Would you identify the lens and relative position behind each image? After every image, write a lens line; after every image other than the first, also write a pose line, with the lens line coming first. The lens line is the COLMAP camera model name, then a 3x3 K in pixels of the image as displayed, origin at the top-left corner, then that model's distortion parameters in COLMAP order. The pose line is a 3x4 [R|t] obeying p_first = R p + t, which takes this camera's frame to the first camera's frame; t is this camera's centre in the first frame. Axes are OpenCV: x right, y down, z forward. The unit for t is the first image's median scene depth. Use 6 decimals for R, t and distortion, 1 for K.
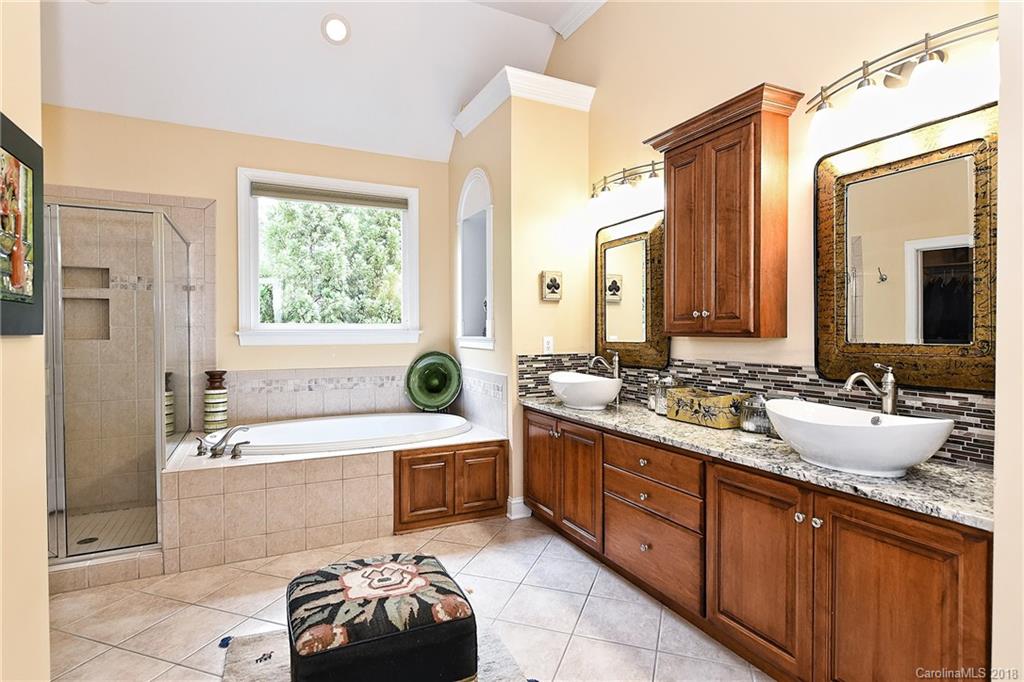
lens RADIAL K [[531.9, 0, 513.6], [0, 531.9, 338.1], [0, 0, 1]] dist [-0.003962, 0.001616]
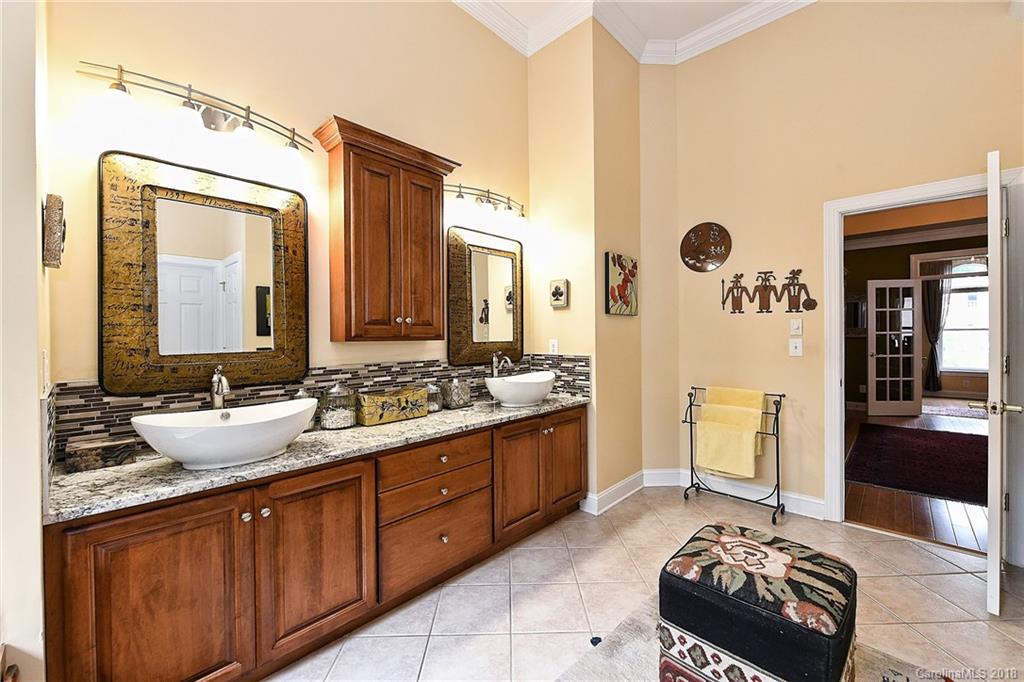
lens RADIAL K [[416.0, 0, 514.5], [0, 416.0, 336.8], [0, 0, 1]] dist [0.000975, -0.000362]
pose [[-0.364370, -0.000817, 0.931254, -0.592825], [0.018439, 0.999797, 0.008091, -0.014735], [-0.931072, 0.020119, -0.364281, 1.192262]]
